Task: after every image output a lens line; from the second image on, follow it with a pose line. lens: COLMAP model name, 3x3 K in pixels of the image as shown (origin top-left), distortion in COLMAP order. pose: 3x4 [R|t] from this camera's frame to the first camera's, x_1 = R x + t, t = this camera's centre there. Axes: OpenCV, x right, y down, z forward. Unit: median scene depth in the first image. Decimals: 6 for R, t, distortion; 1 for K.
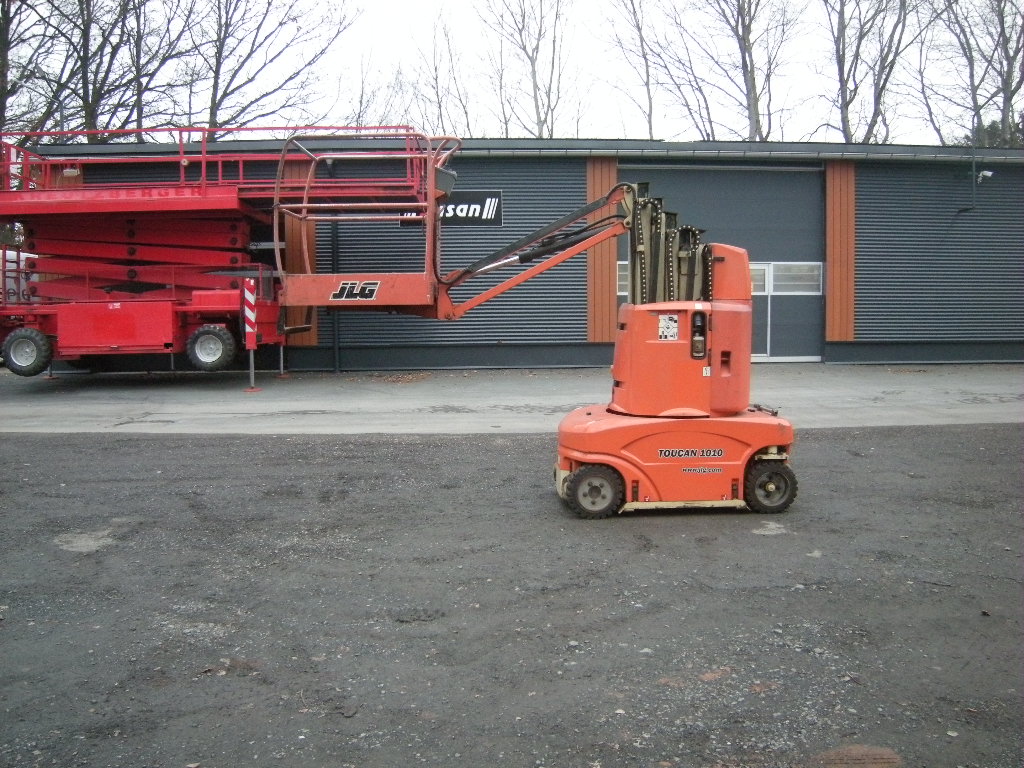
lens RADIAL K [[860.8, 0, 512.0], [0, 860.8, 384.0], [0, 0, 1]] dist [-0.112859, 0.056722]
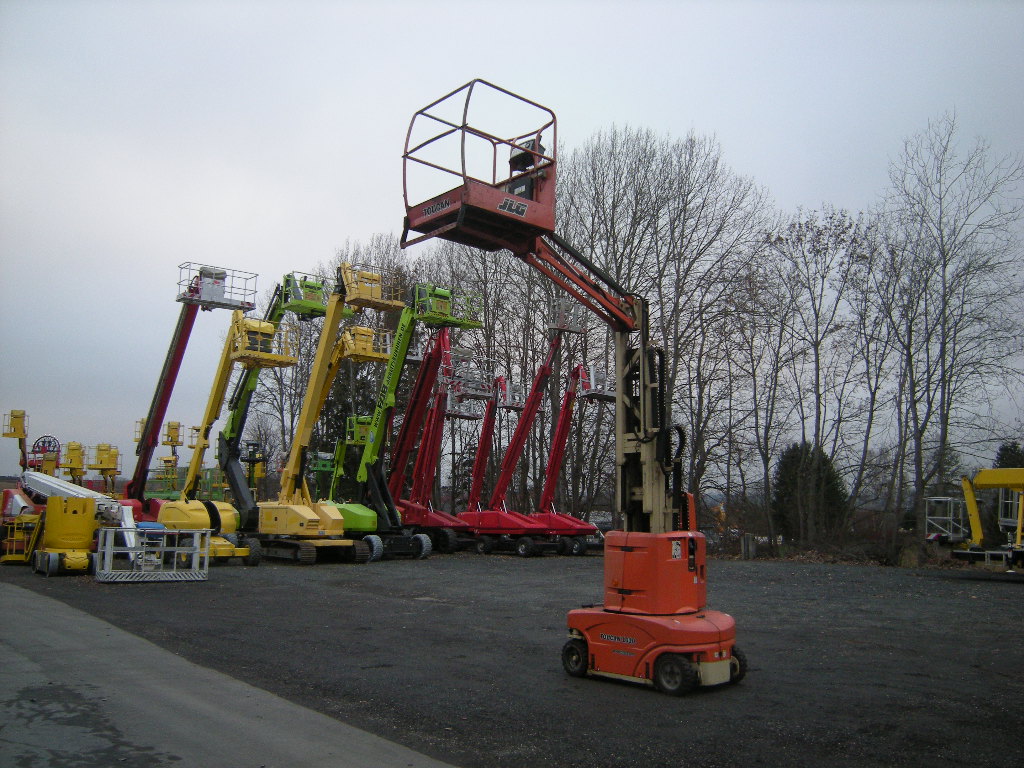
lens RADIAL K [[860.8, 0, 512.0], [0, 860.8, 384.0], [0, 0, 1]] dist [-0.112859, 0.056722]
pose [[-0.580180, 0.124088, 0.804980, -0.476557], [0.068652, 0.992260, -0.103478, -0.127649], [-0.811590, -0.004773, -0.584209, 1.244333]]
